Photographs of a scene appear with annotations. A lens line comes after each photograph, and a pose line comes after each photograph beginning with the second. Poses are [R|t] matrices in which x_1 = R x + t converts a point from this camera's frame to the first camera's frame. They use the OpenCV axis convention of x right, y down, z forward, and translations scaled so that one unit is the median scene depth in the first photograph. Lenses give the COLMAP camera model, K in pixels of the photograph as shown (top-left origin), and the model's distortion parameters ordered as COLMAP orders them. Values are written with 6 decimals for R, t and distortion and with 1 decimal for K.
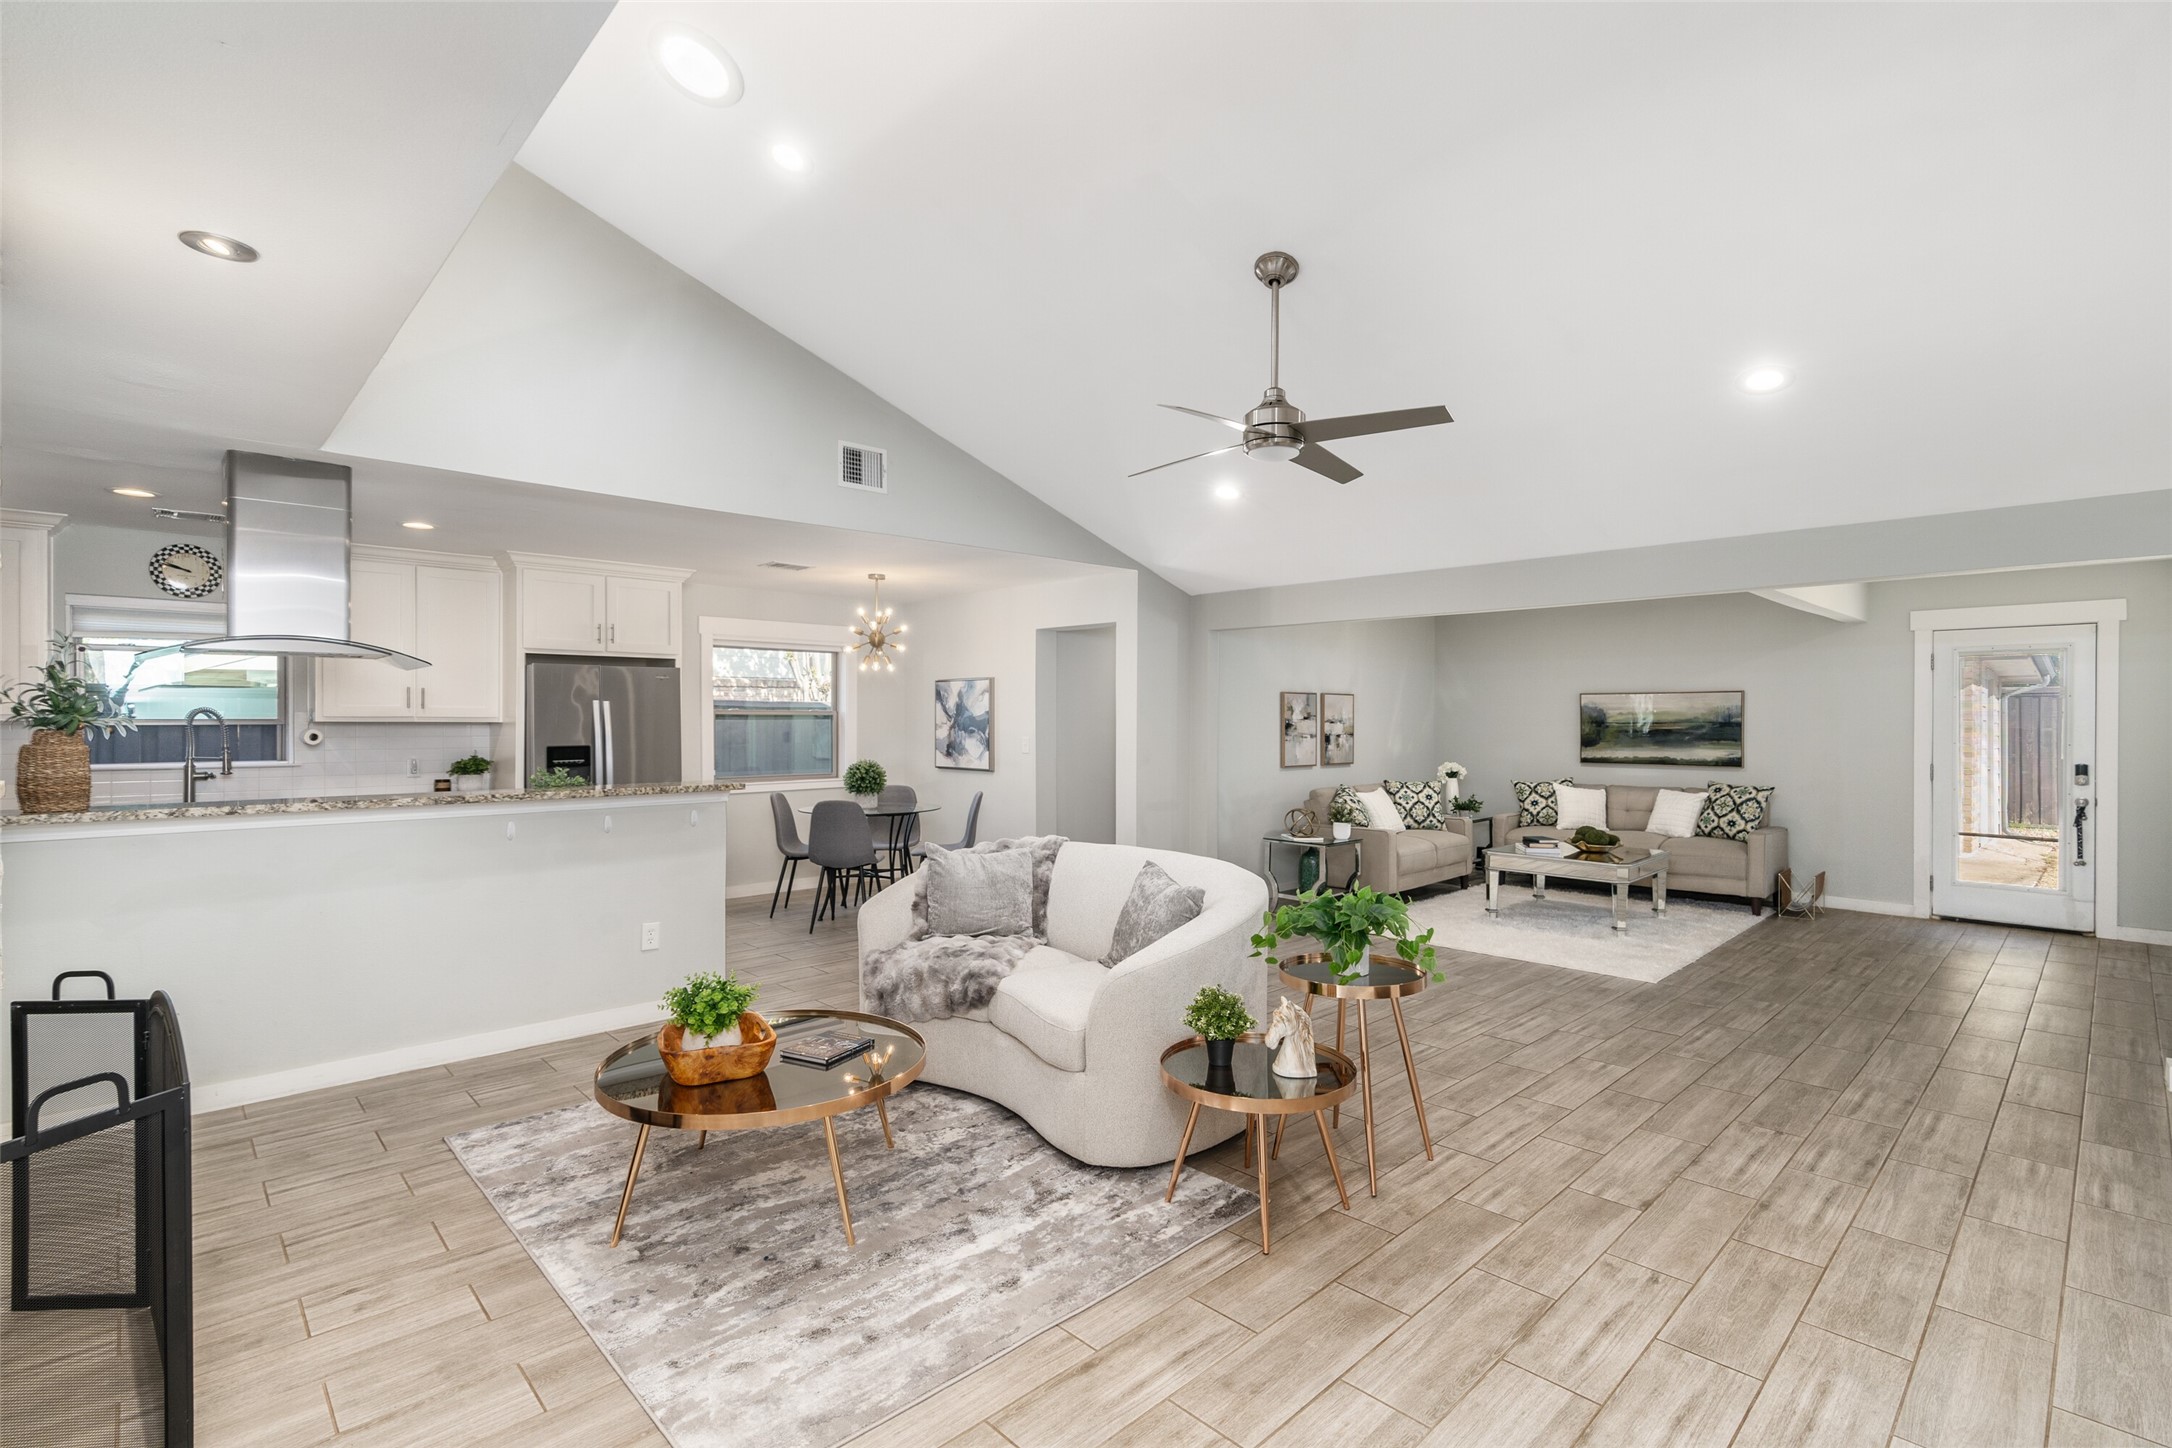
lens RADIAL K [[998.8, 0, 1087.6], [0, 998.8, 724.7], [0, 0, 1]] dist [-0.003993, 0.002014]
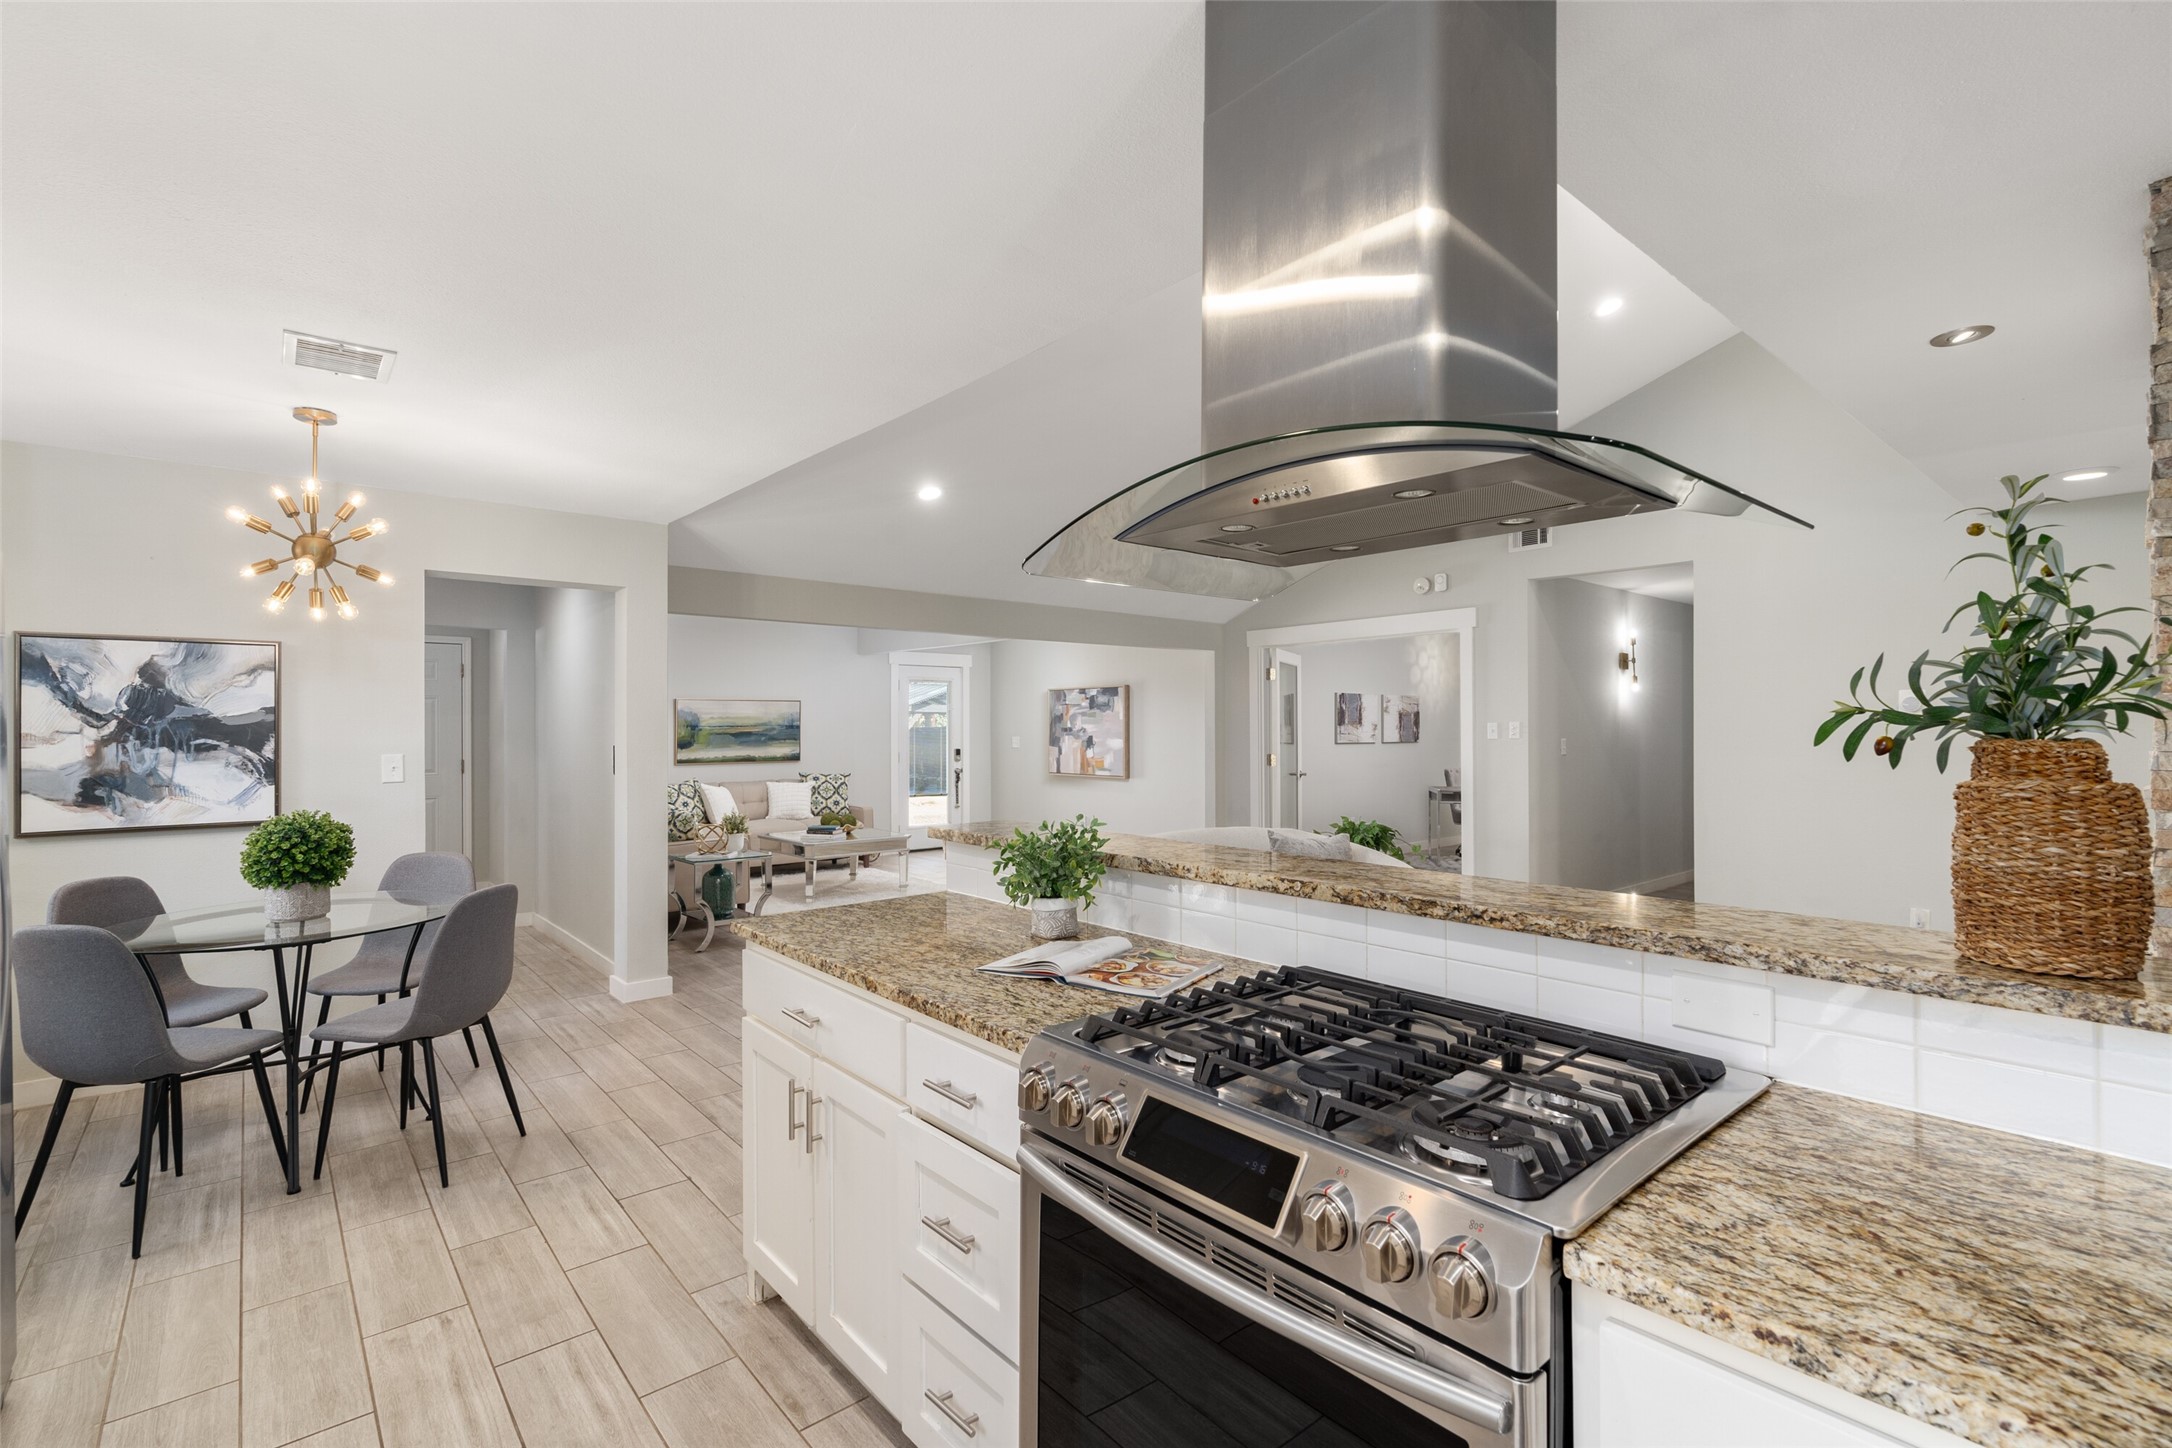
lens RADIAL K [[998.8, 0, 1107.7], [0, 998.8, 720.9], [0, 0, 1]] dist [-0.003993, 0.002014]
pose [[0.035657, 0.002102, 0.999362, -0.588957], [0.004344, 0.999988, -0.002258, -0.003492], [-0.999355, 0.004422, 0.035648, 0.537590]]
